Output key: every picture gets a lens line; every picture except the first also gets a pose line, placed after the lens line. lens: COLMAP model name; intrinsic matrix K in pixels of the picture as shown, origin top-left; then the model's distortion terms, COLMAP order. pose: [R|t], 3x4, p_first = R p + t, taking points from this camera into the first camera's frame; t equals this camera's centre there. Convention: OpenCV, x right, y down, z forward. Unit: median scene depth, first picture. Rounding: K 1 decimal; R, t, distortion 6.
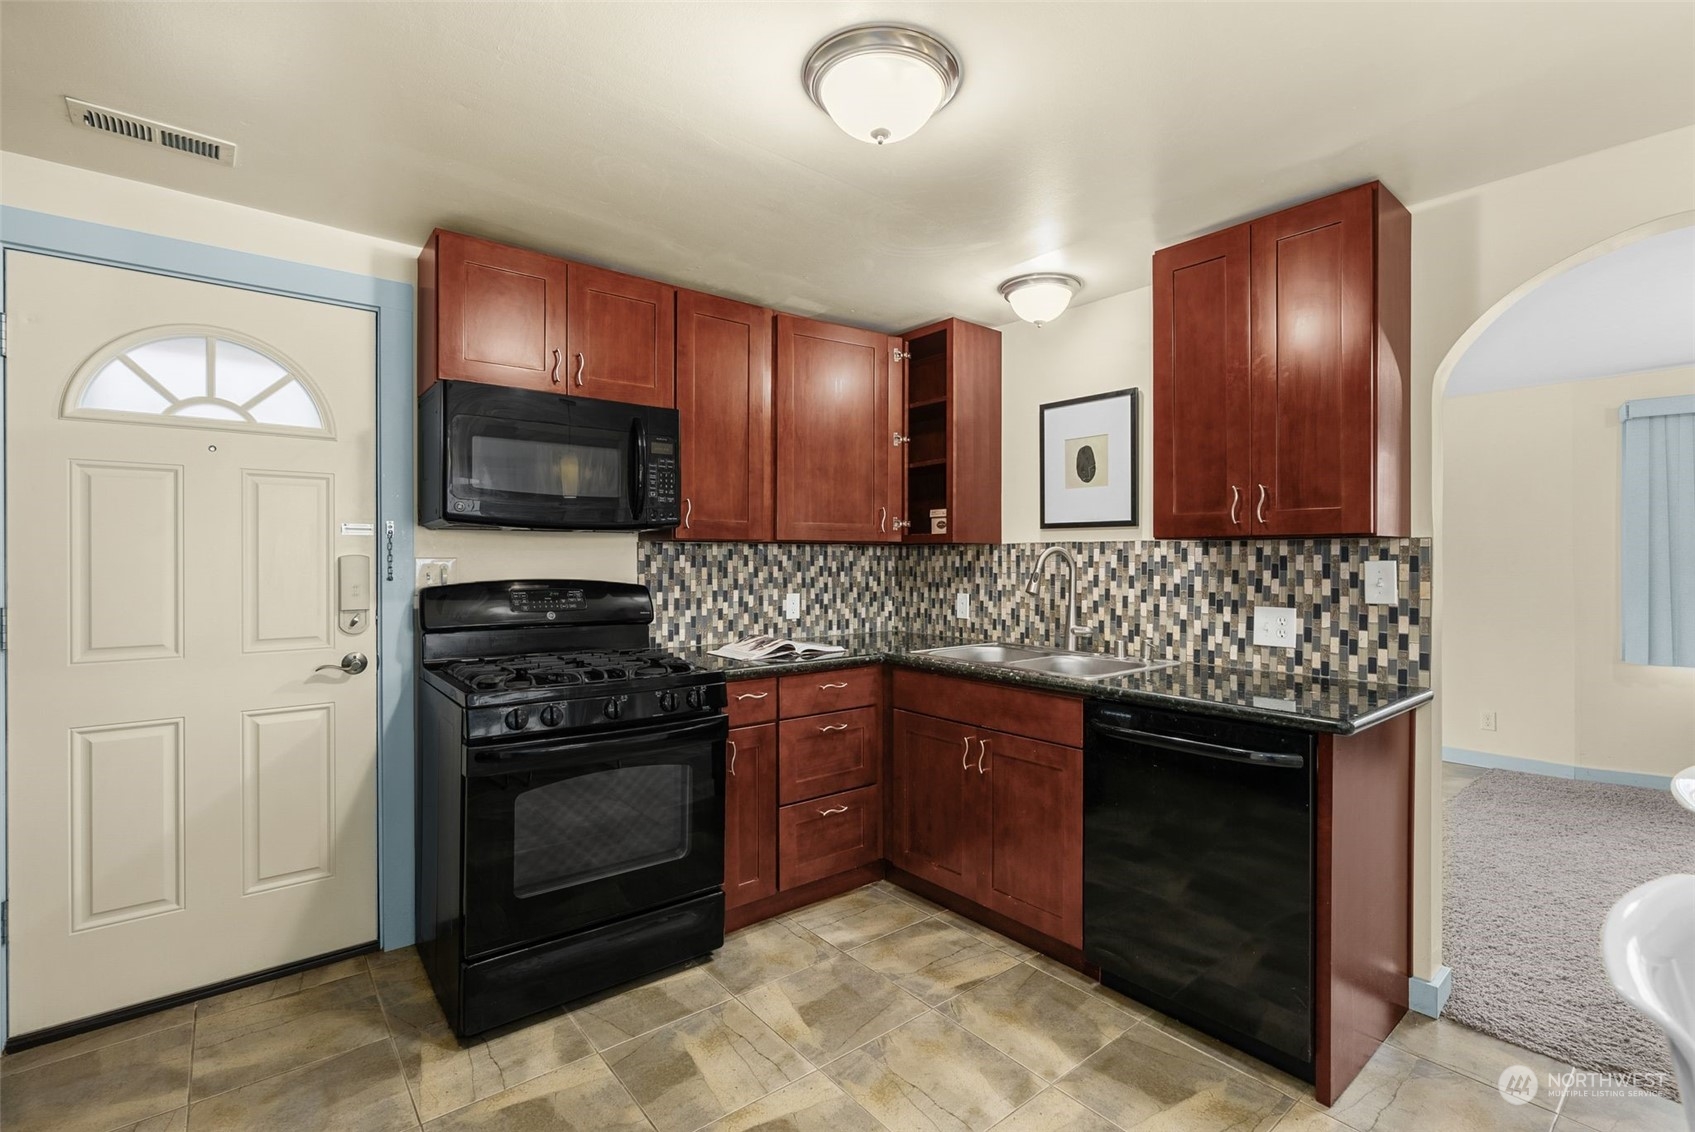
lens RADIAL K [[774.4, 0, 845.3], [0, 774.4, 558.2], [0, 0, 1]] dist [-0.002131, -0.000200]
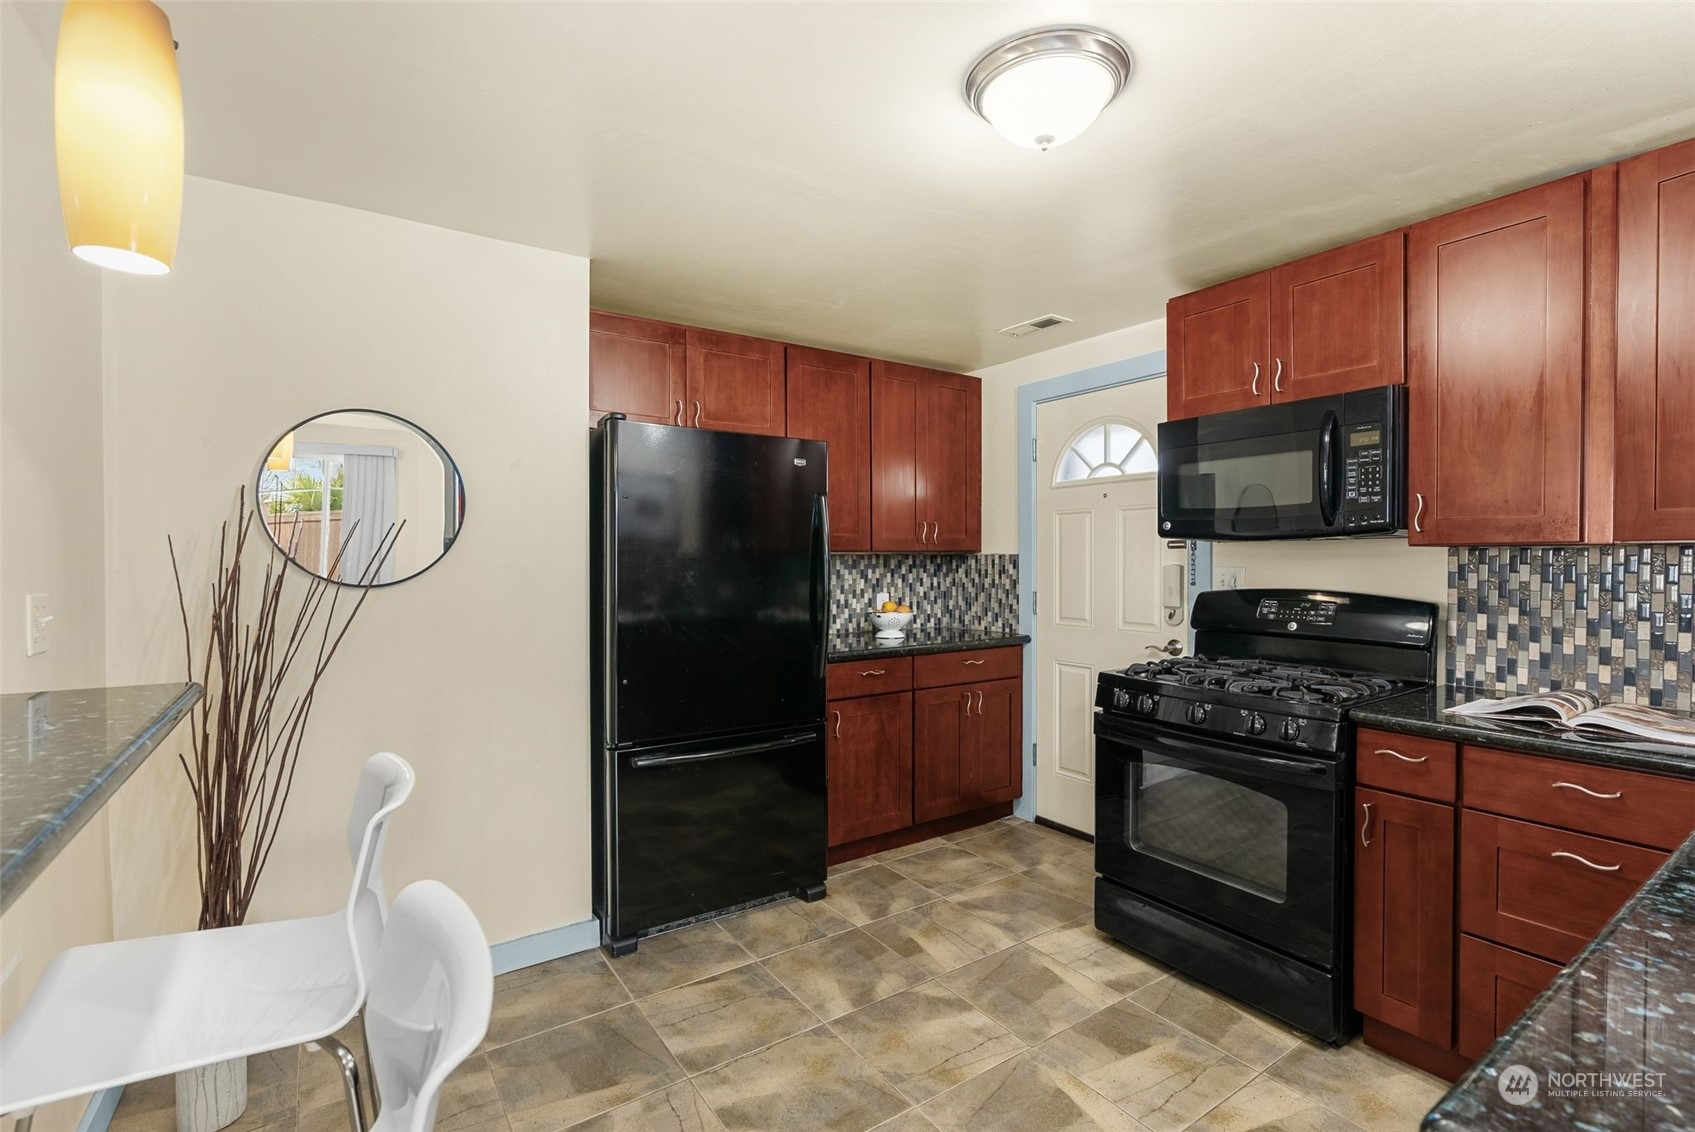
lens RADIAL K [[765.4, 0, 847.5], [0, 765.4, 566.0], [0, 0, 1]] dist [-0.000347, 0.000302]
pose [[-0.078896, 0.007645, -0.996854, 0.576436], [0.001646, 0.999970, 0.007539, -0.009904], [0.996882, -0.001046, -0.078906, 0.461165]]
